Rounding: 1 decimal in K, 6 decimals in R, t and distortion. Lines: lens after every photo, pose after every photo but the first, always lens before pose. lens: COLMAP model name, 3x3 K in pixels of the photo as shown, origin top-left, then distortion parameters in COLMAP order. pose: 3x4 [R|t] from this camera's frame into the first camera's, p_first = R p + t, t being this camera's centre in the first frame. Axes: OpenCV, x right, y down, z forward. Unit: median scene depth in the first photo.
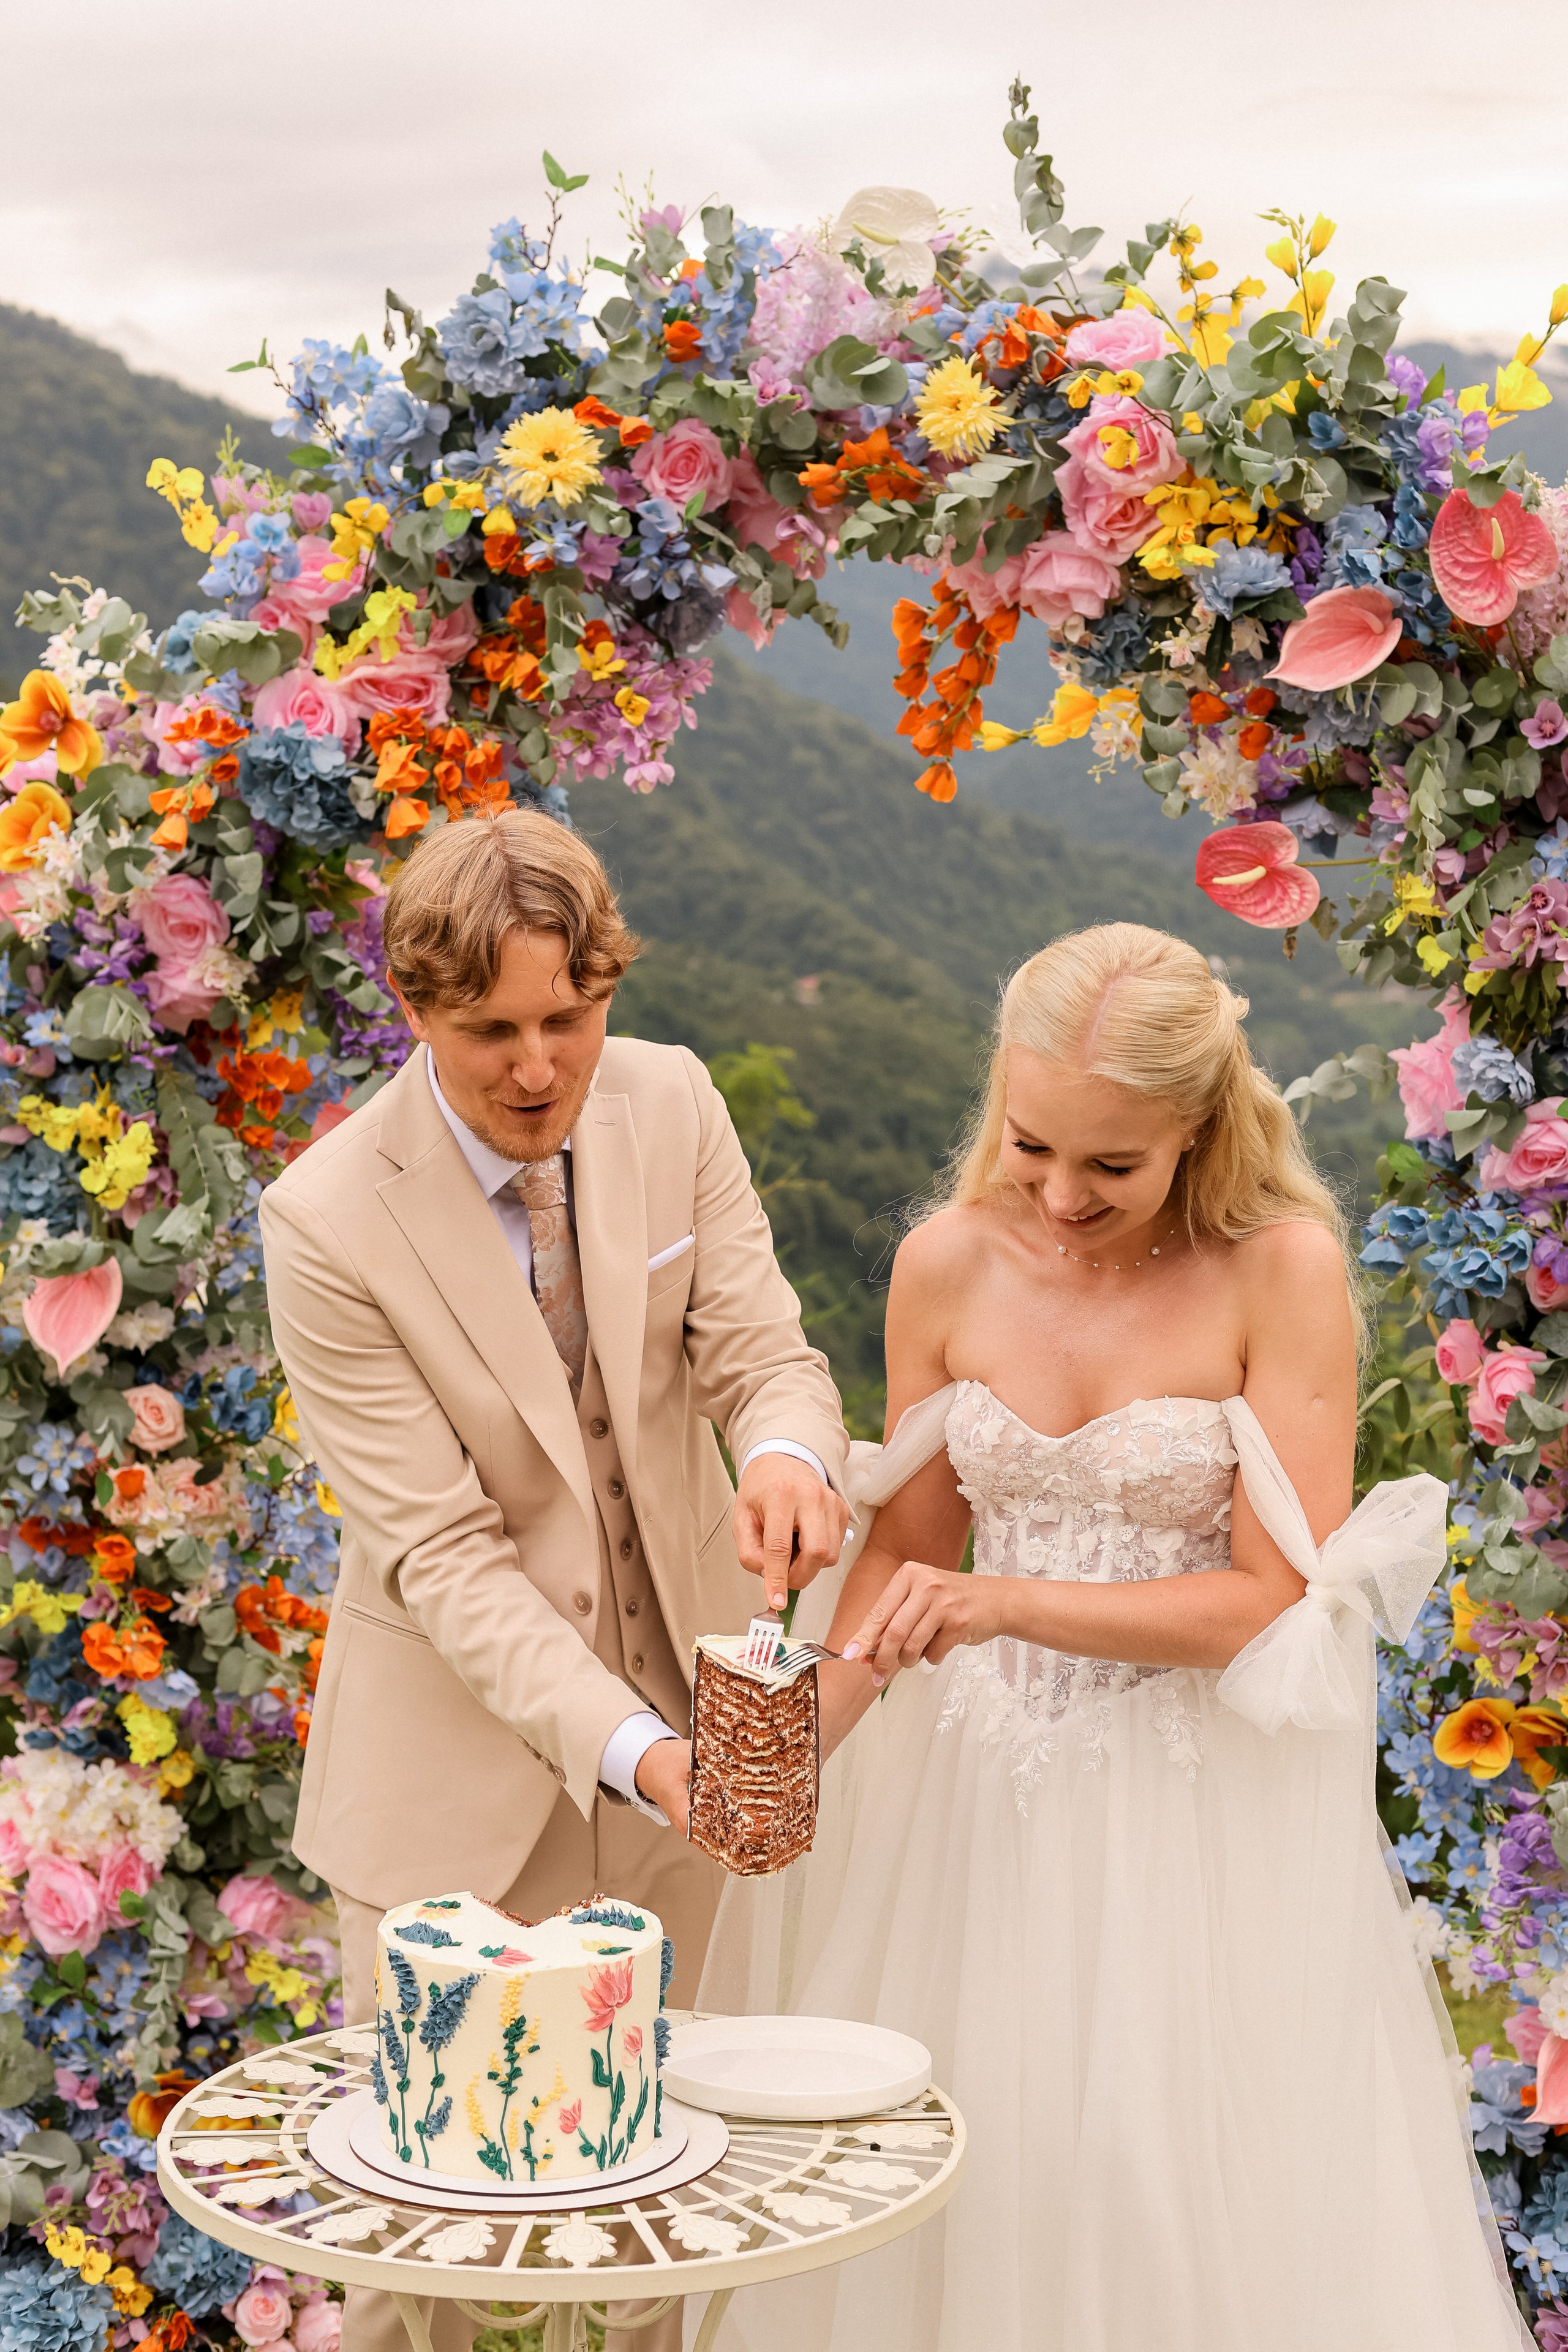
lens RADIAL K [[3746.4, 0, 666.7], [0, 3746.4, 1246.6], [0, 0, 1]] dist [-0.113515, -0.082083]
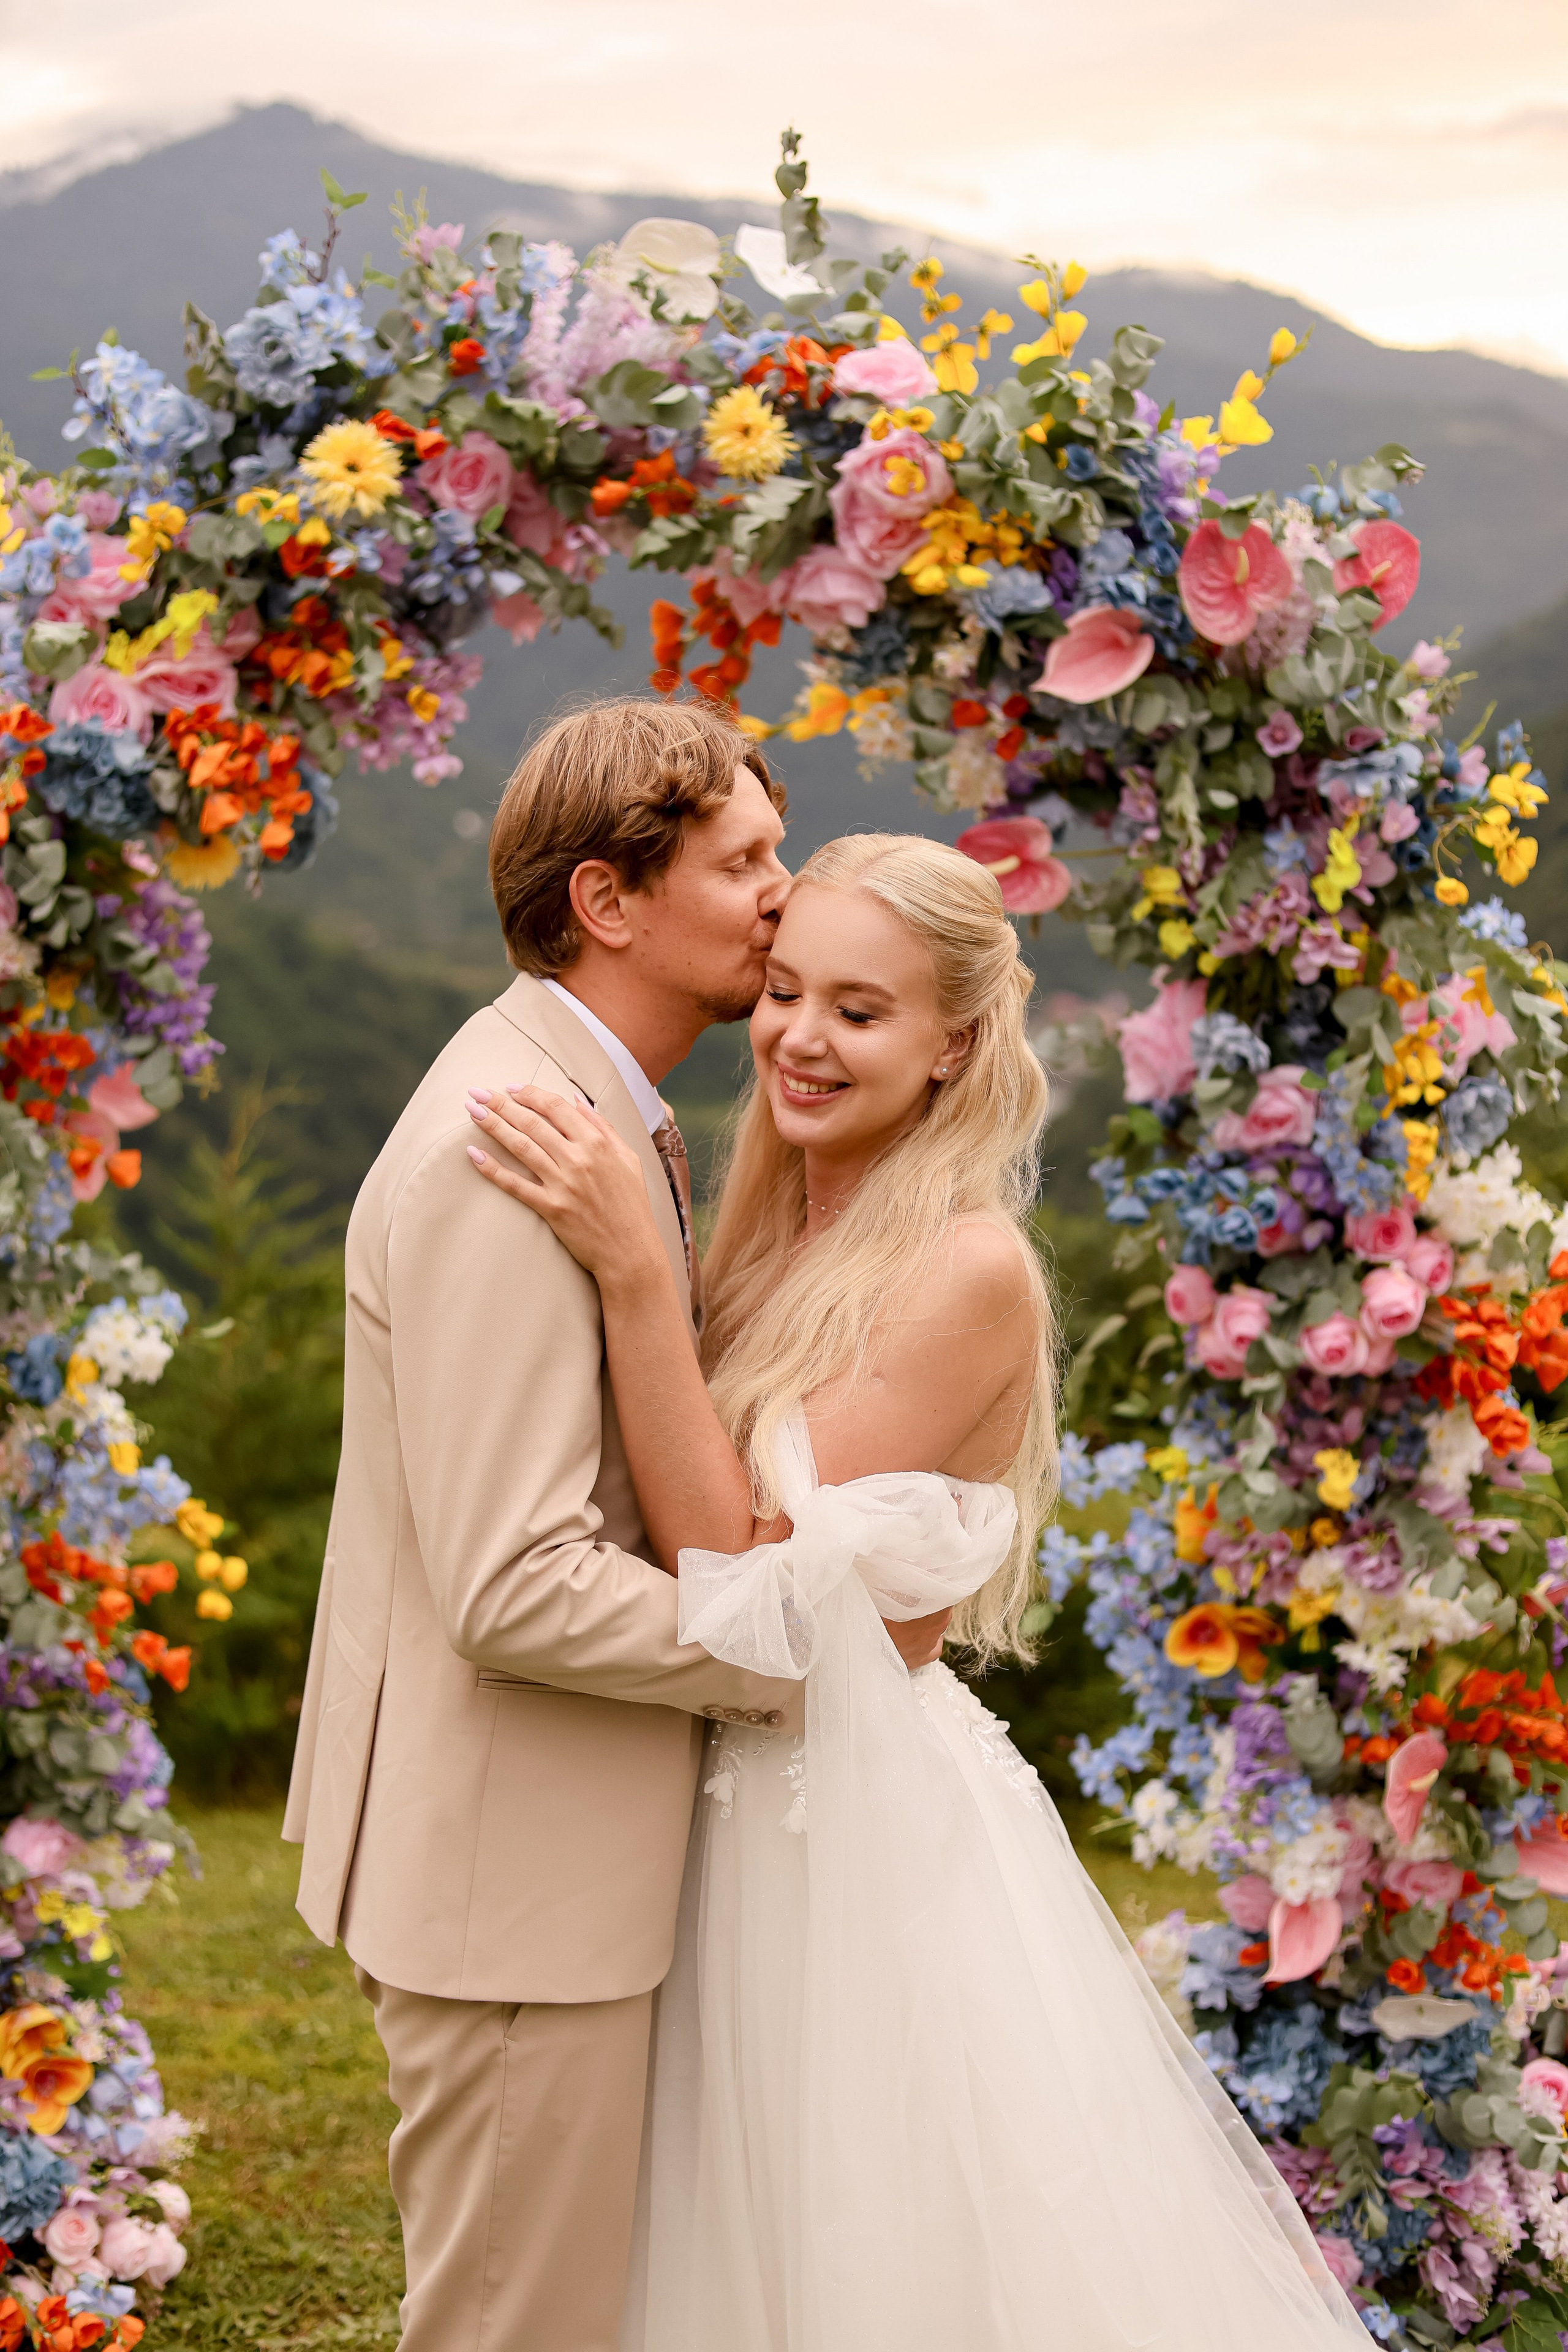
lens RADIAL K [[3746.4, 0, 666.7], [0, 3746.4, 1246.6], [0, 0, 1]] dist [-0.113515, -0.082083]
pose [[0.977476, -0.025951, 0.209445, -0.170866], [0.017589, 0.998976, 0.041690, -0.034879], [-0.210313, -0.037067, 0.976931, -0.054074]]
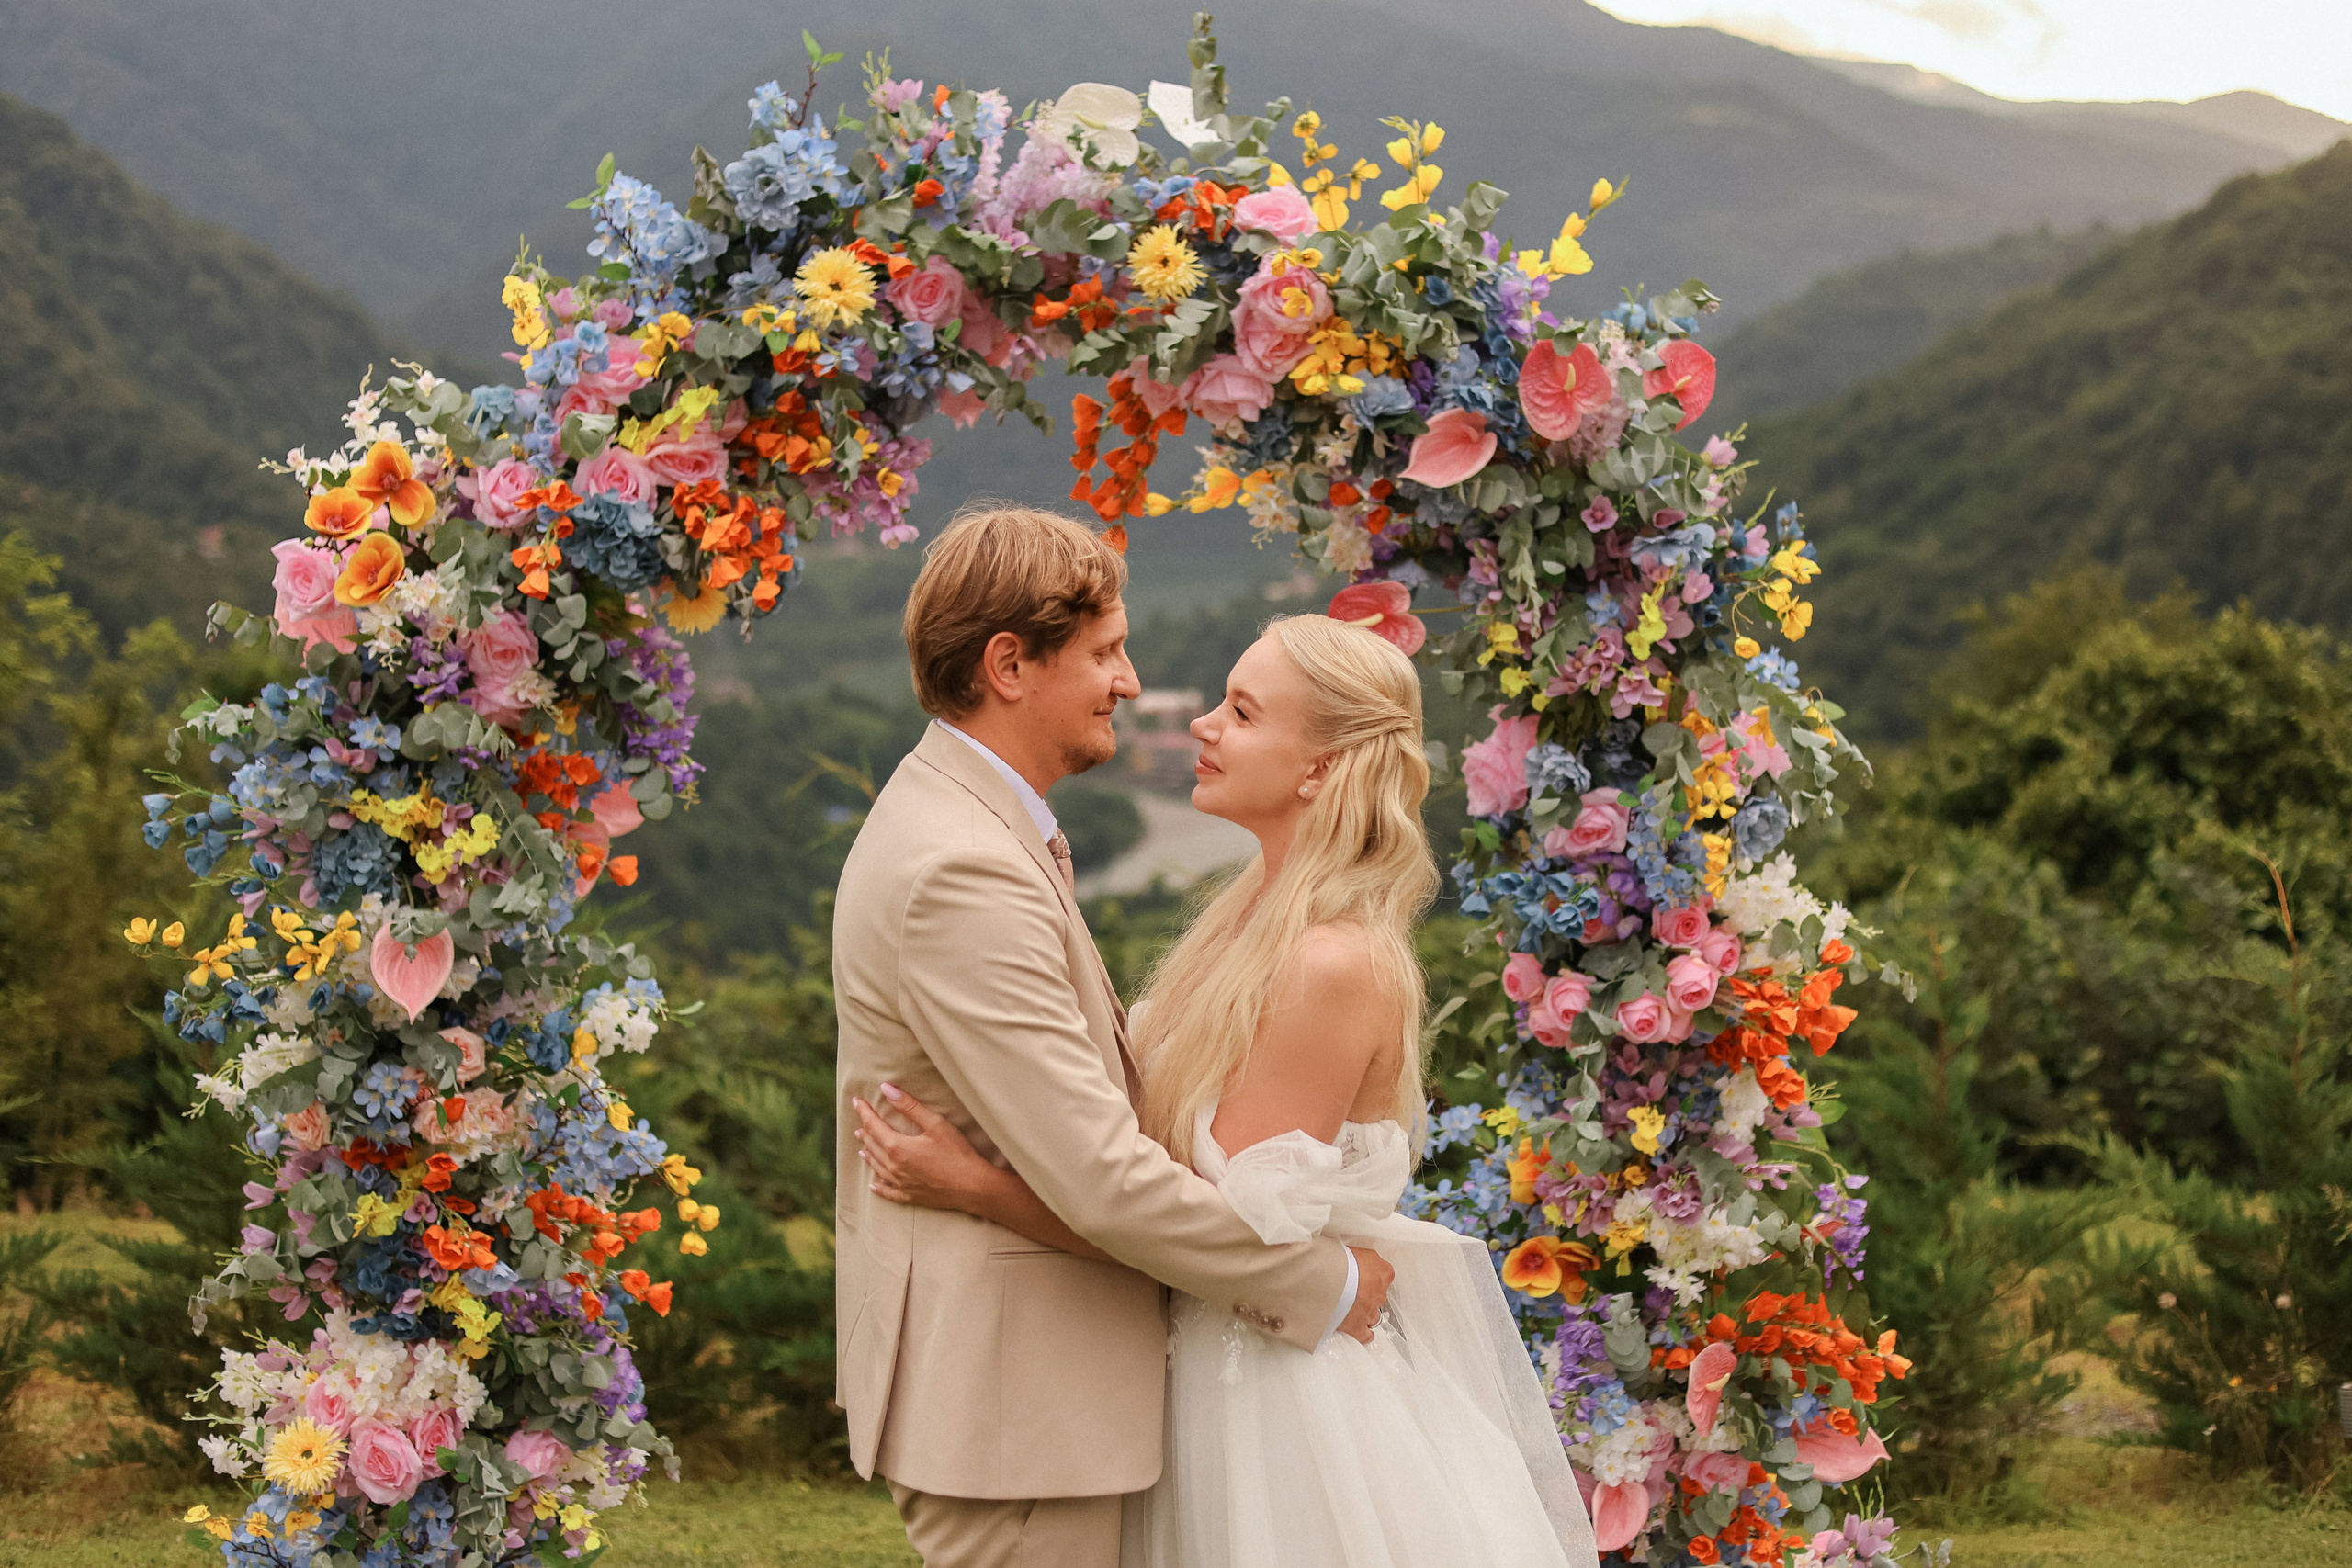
lens RADIAL K [[3962.7, 0, 1176.0], [0, 3962.7, 784.0], [0, 0, 1]] dist [-0.125308, -0.022334]
pose [[0.956834, -0.012910, 0.290347, -0.312719], [0.013779, 0.999905, -0.000948, -0.040690], [-0.290307, 0.004908, 0.956921, -0.314745]]
